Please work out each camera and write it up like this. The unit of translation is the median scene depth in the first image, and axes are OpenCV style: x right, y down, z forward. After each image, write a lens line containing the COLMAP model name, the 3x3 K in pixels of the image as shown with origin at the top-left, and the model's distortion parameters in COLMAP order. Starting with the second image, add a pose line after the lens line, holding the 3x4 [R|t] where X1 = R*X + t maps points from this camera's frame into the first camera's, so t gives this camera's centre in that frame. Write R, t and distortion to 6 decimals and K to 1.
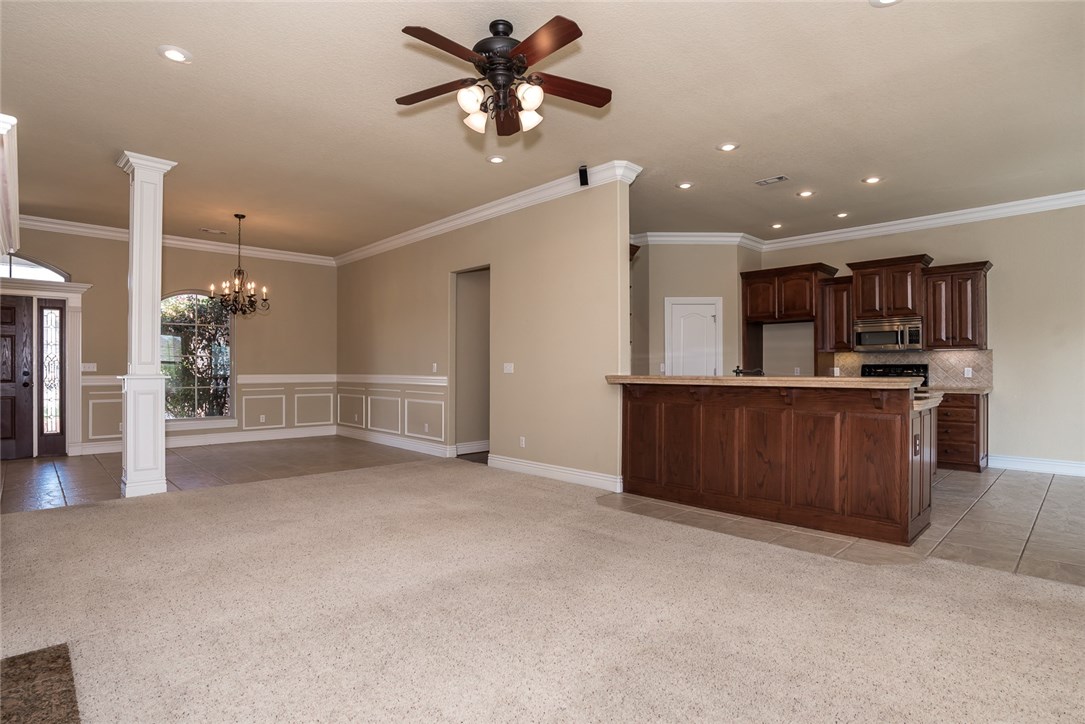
lens RADIAL K [[558.3, 0, 540.6], [0, 558.3, 365.1], [0, 0, 1]] dist [-0.041888, 0.008747]
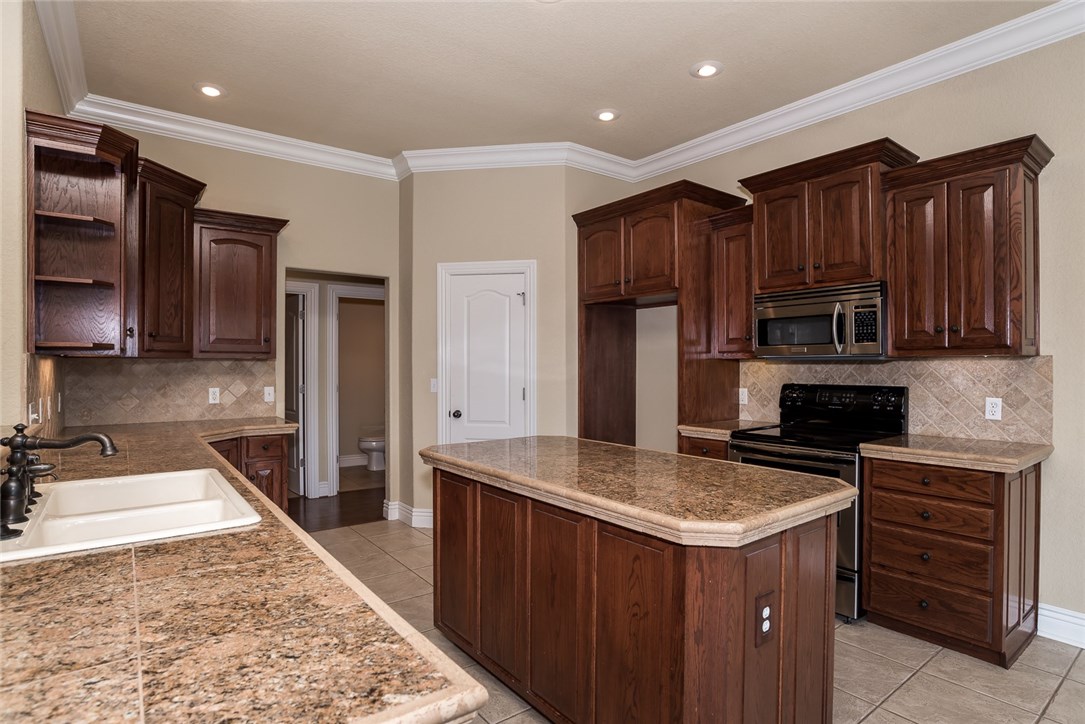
lens RADIAL K [[558.3, 0, 548.3], [0, 558.3, 368.4], [0, 0, 1]] dist [-0.041888, 0.008747]
pose [[0.992453, 0.001545, -0.122616, 0.455190], [-0.000316, 0.999949, 0.010045, -0.021204], [0.122625, -0.009931, 0.992403, 0.494798]]
